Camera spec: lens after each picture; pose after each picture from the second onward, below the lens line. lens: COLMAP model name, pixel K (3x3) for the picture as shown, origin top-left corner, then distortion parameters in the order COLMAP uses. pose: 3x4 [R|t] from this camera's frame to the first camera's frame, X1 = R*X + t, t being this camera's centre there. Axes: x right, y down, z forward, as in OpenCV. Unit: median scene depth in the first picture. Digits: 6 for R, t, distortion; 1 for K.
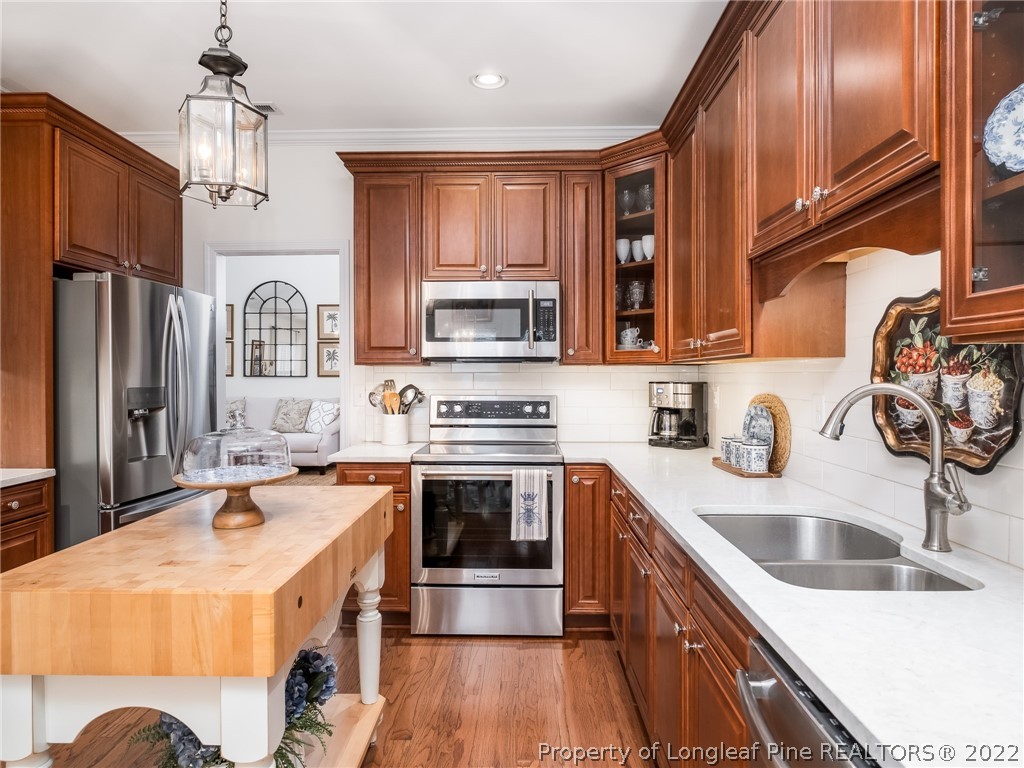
lens RADIAL K [[611.8, 0, 507.4], [0, 611.8, 379.0], [0, 0, 1]] dist [0.004732, -0.000060]
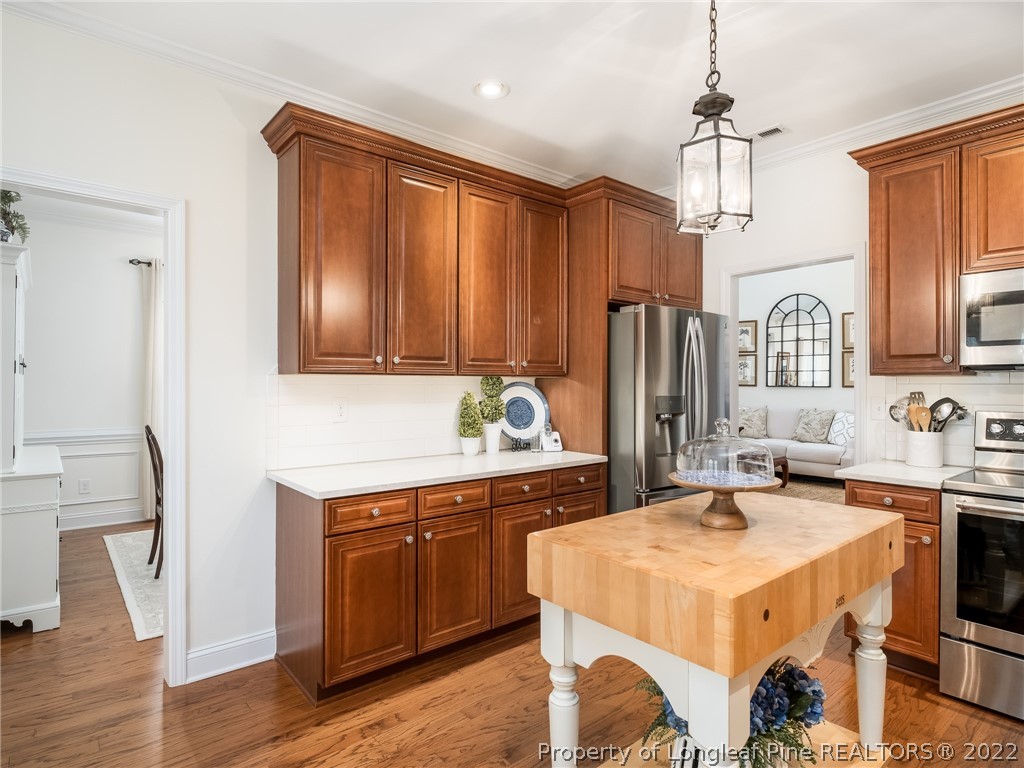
lens RADIAL K [[562.2, 0, 508.8], [0, 562.2, 383.2], [0, 0, 1]] dist [-0.001832, -0.000486]
pose [[0.660748, 0.000534, -0.750607, 0.030537], [-0.007540, 0.999954, -0.005926, -0.002430], [0.750570, 0.009575, 0.660722, 0.031518]]
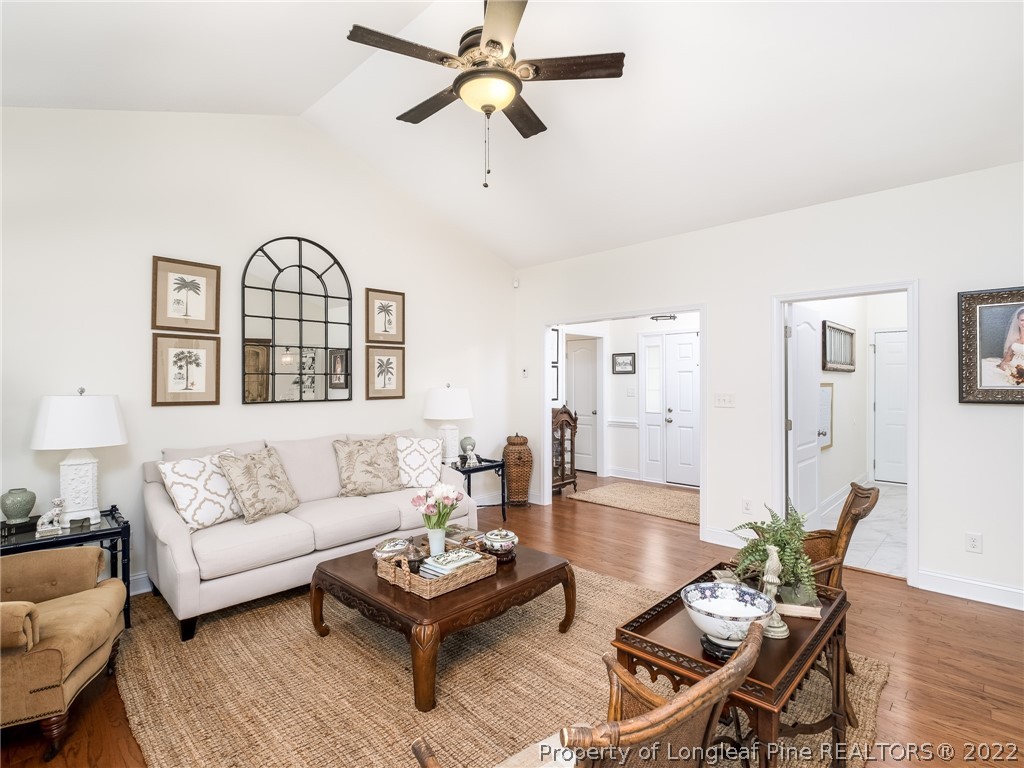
lens RADIAL K [[503.8, 0, 512.9], [0, 503.8, 385.3], [0, 0, 1]] dist [0.010147, -0.008215]
pose [[0.672530, -0.013662, 0.739944, -1.755815], [0.011220, 0.999903, 0.008264, -0.062903], [-0.739985, 0.002744, 0.672618, 1.539068]]
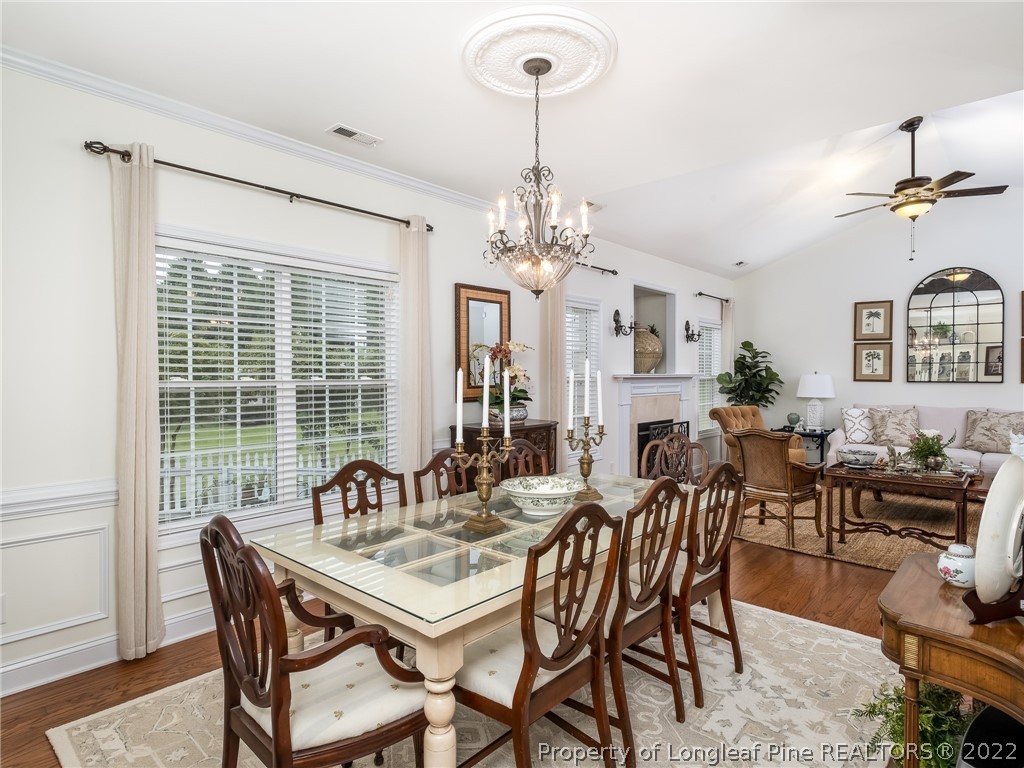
lens RADIAL K [[562.2, 0, 507.1], [0, 562.2, 380.1], [0, 0, 1]] dist [-0.001832, -0.000486]
pose [[0.757367, 0.002160, -0.652986, -0.993933], [-0.000956, 0.999997, 0.002199, -0.023582], [0.652989, -0.001041, 0.757367, 0.064520]]
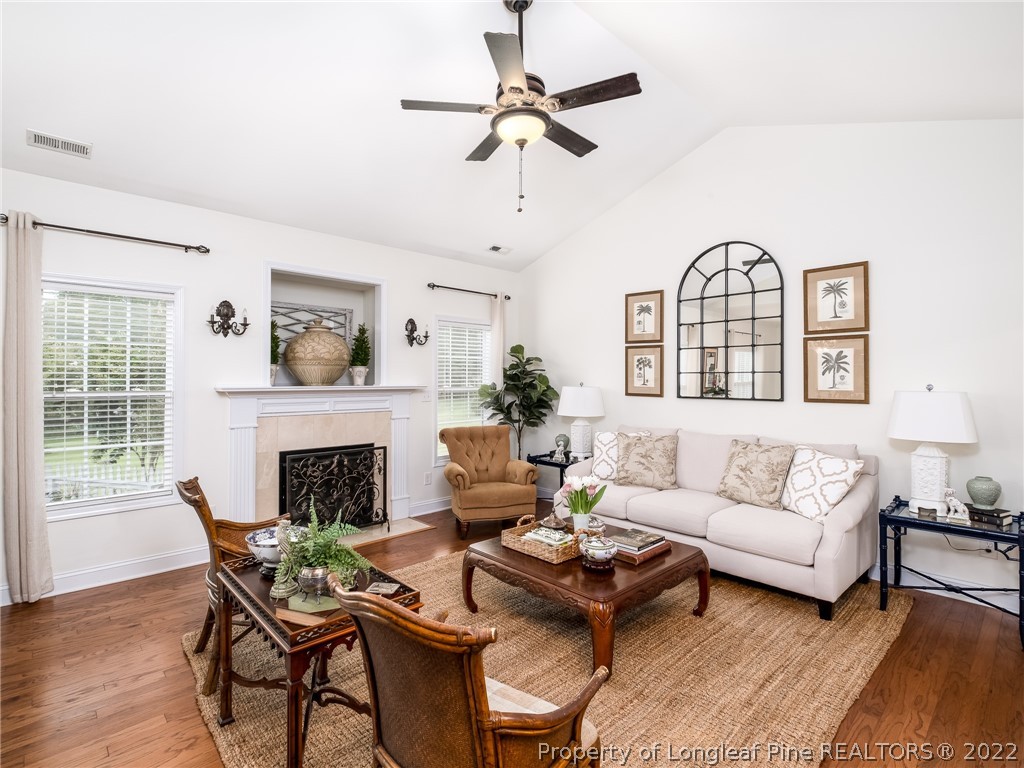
lens RADIAL K [[500.9, 0, 507.1], [0, 500.9, 376.9], [0, 0, 1]] dist [-0.002713, 0.000215]
pose [[0.703969, -0.004762, -0.710214, -0.522389], [-0.006465, 0.999893, -0.013113, -0.053270], [0.710201, 0.013823, 0.703863, 1.444398]]
